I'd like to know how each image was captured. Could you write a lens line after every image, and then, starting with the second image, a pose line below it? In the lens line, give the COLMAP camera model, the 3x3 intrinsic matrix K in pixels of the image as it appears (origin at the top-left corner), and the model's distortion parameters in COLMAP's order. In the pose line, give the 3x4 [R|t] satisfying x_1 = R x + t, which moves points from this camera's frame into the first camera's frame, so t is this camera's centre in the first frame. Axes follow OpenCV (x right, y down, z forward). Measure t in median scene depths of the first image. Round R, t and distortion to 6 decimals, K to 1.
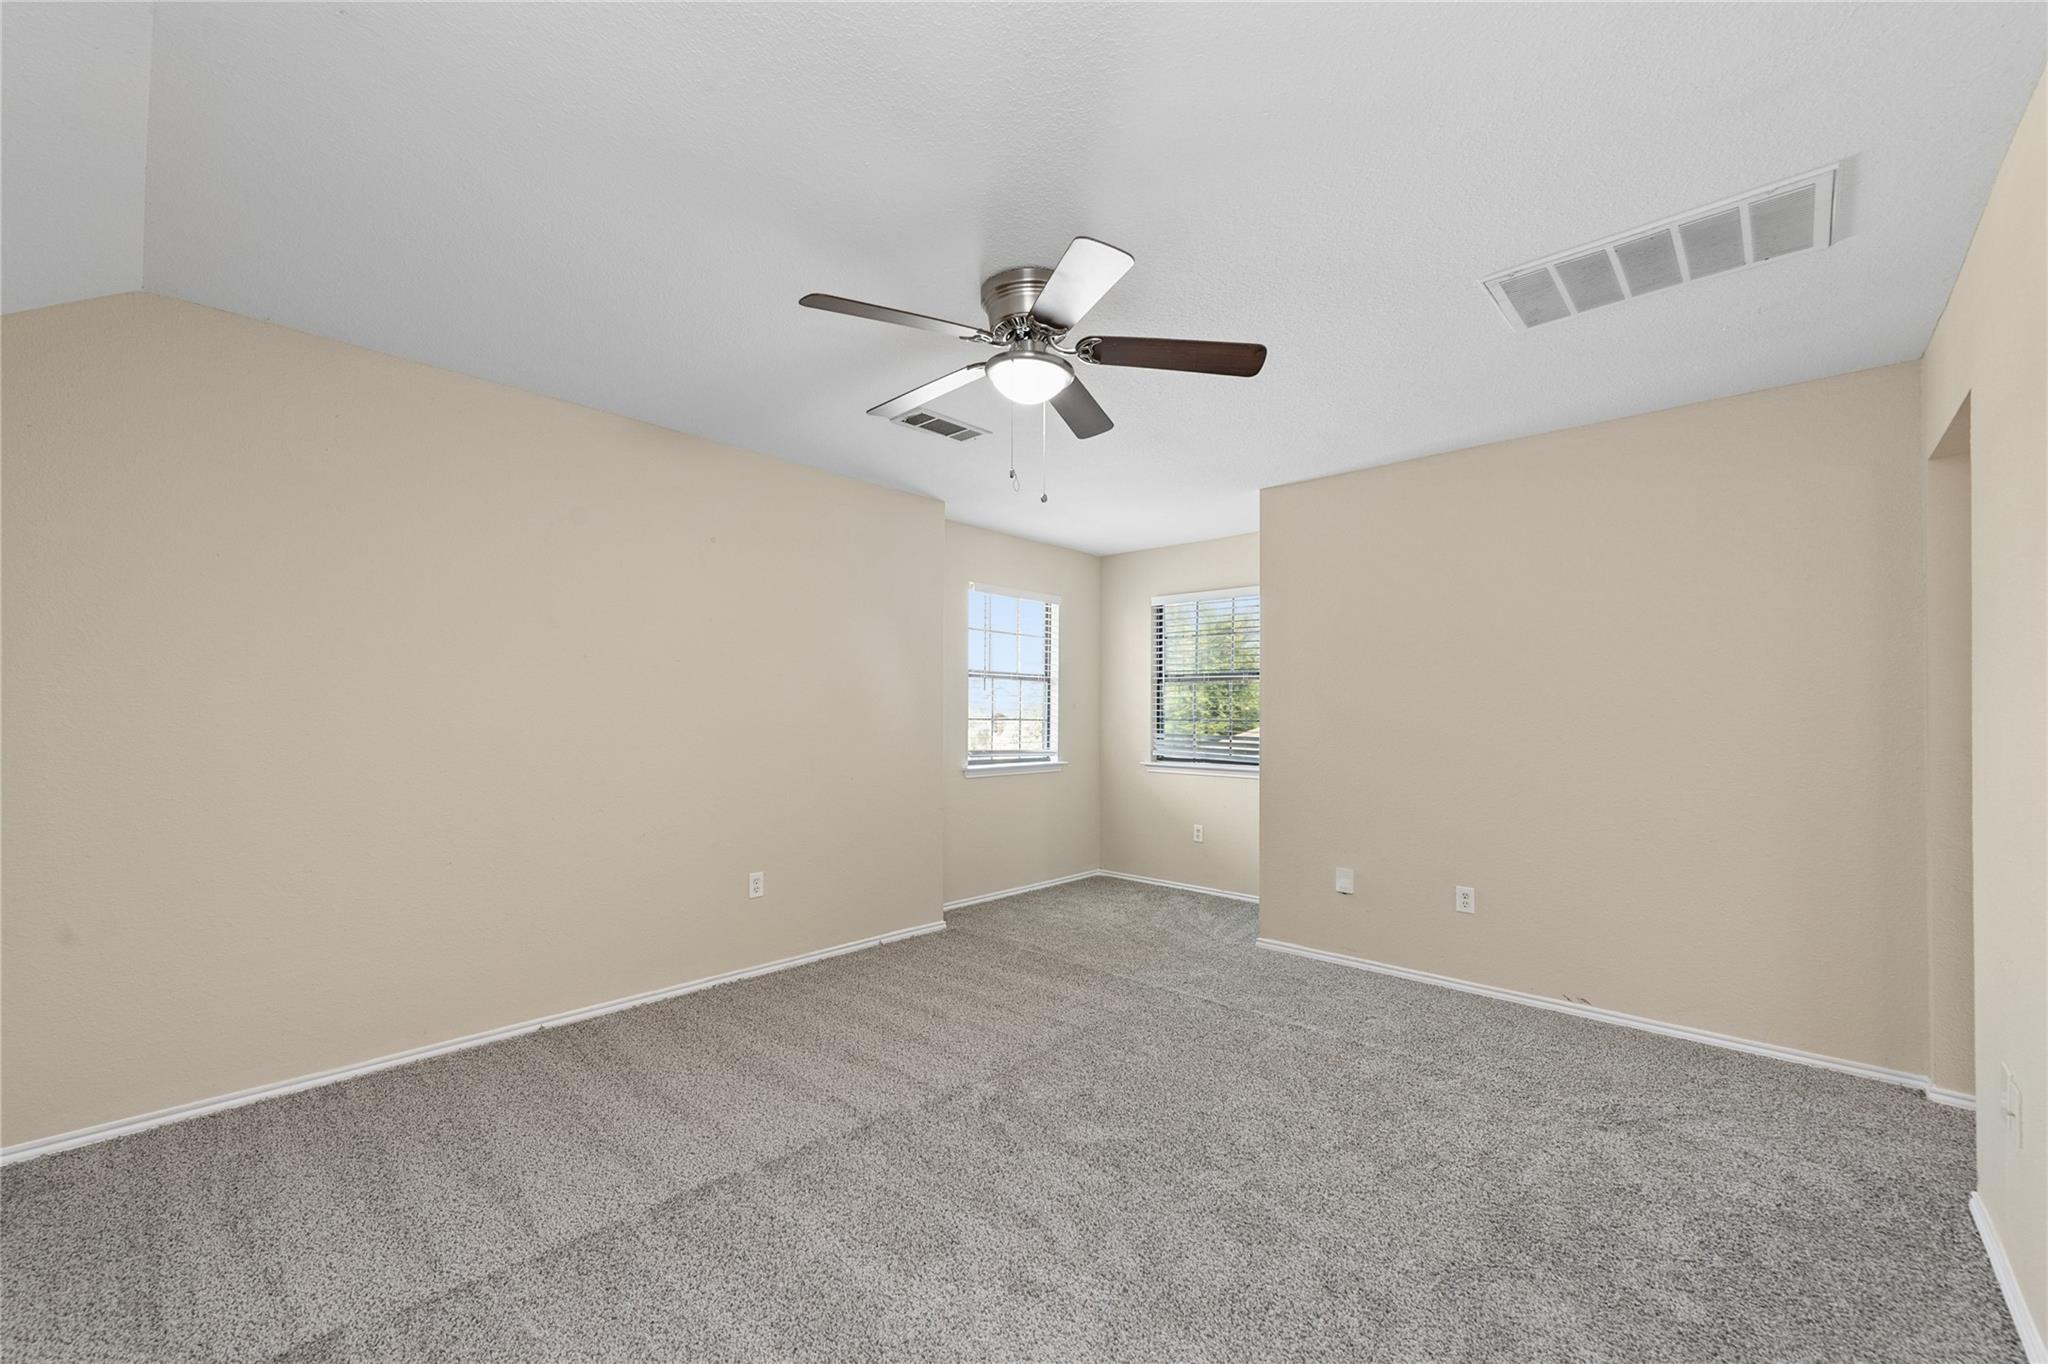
lens RADIAL K [[808.1, 0, 1021.2], [0, 808.1, 703.2], [0, 0, 1]] dist [0.007881, -0.000288]
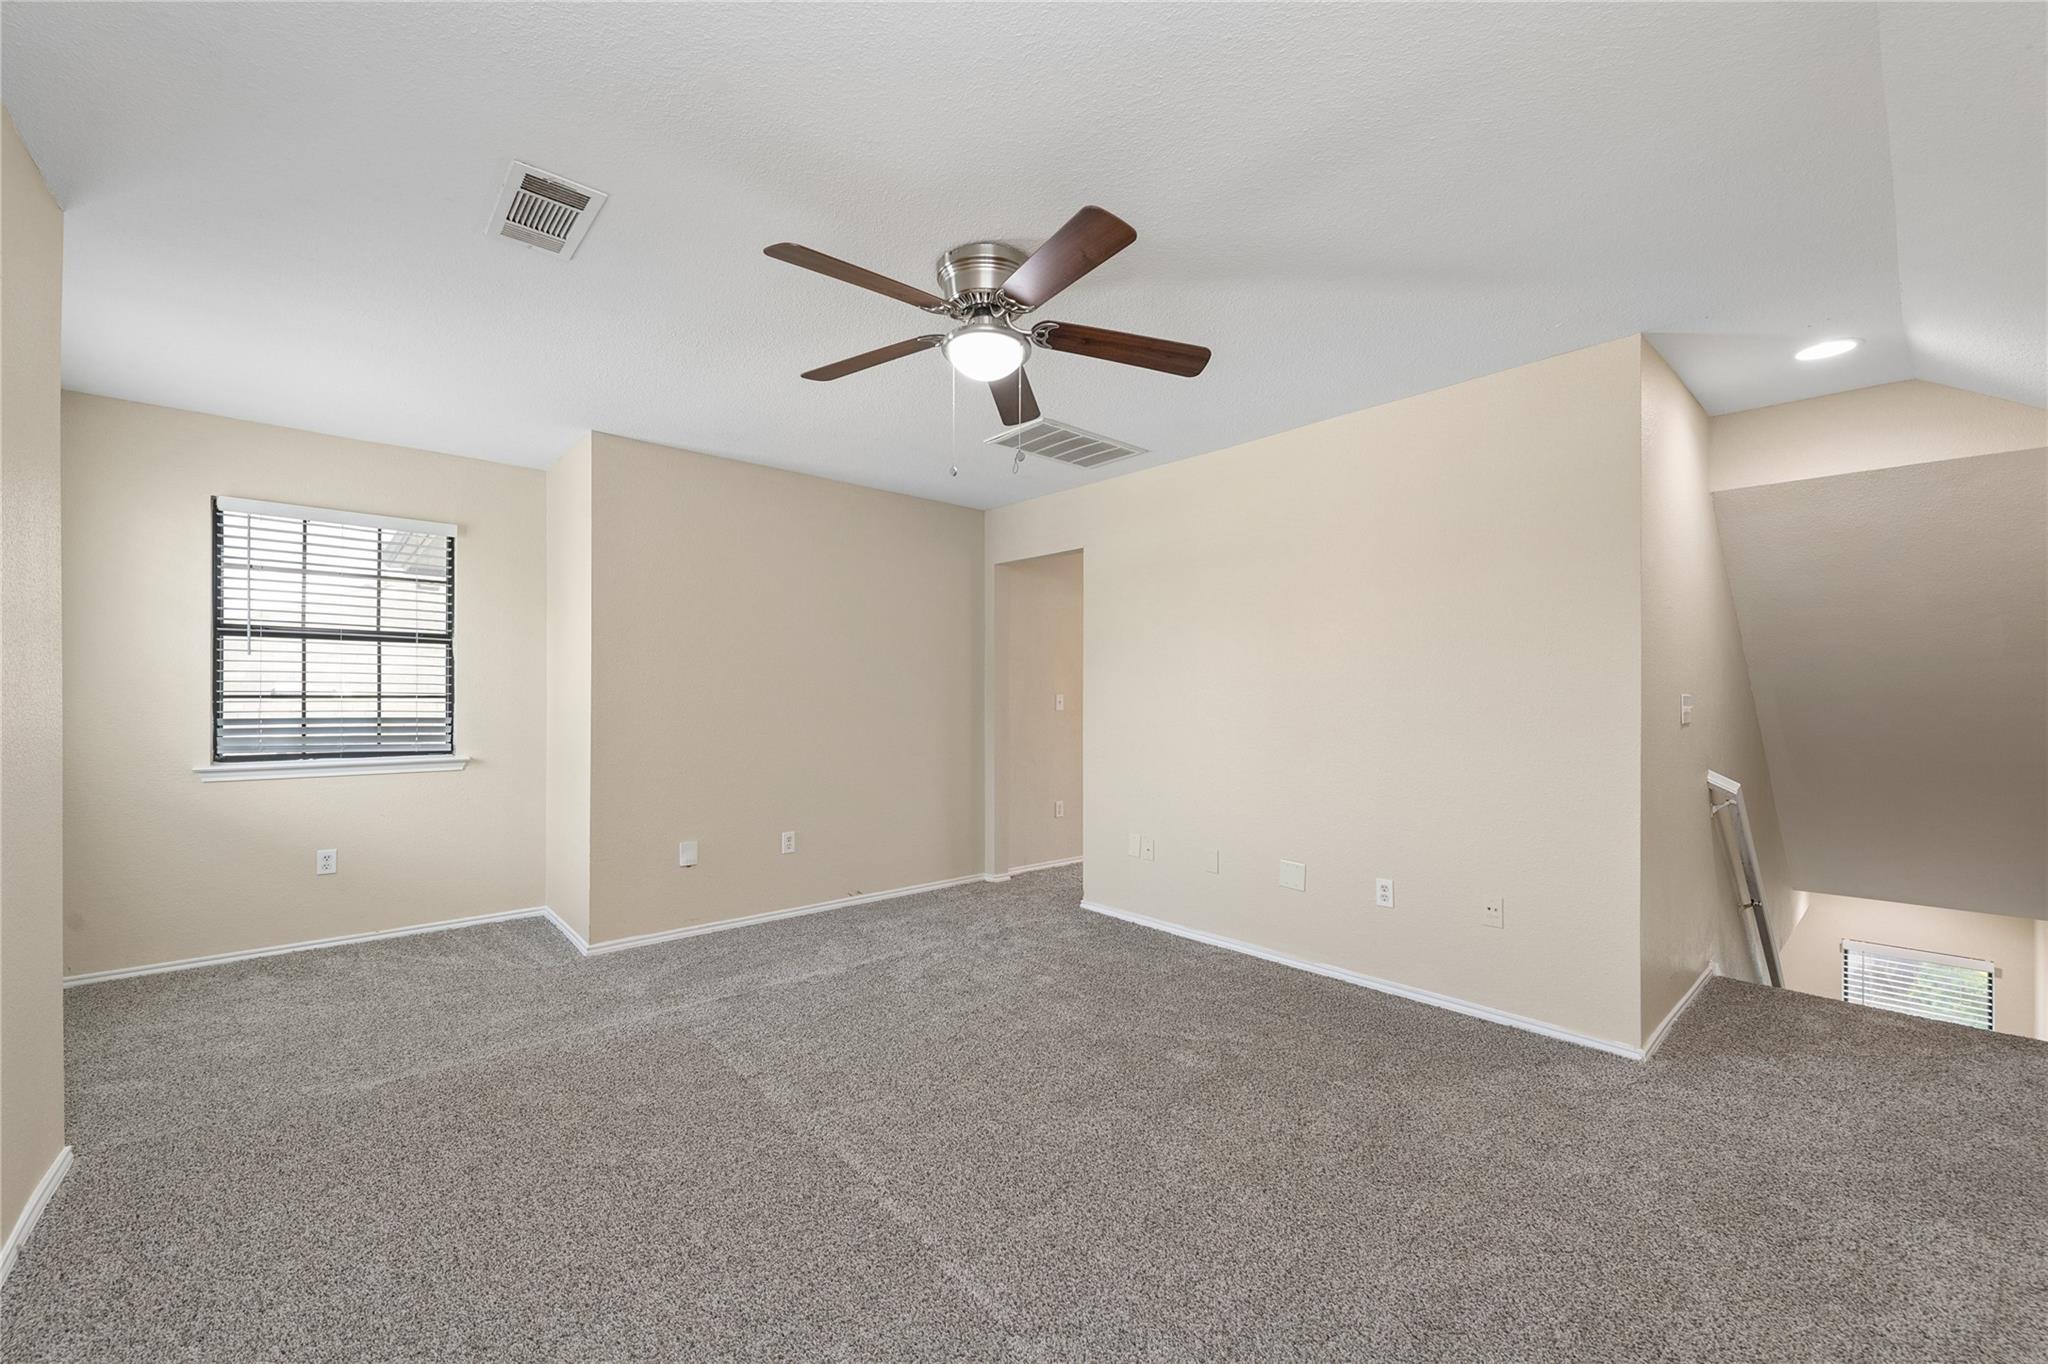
lens RADIAL K [[822.5, 0, 986.0], [0, 822.5, 681.3], [0, 0, 1]] dist [0.009546, -0.007054]
pose [[0.106812, 0.011402, 0.994214, -0.594751], [-0.018286, 0.999788, -0.009501, 0.006425], [-0.994111, -0.017166, 0.106998, 0.528337]]
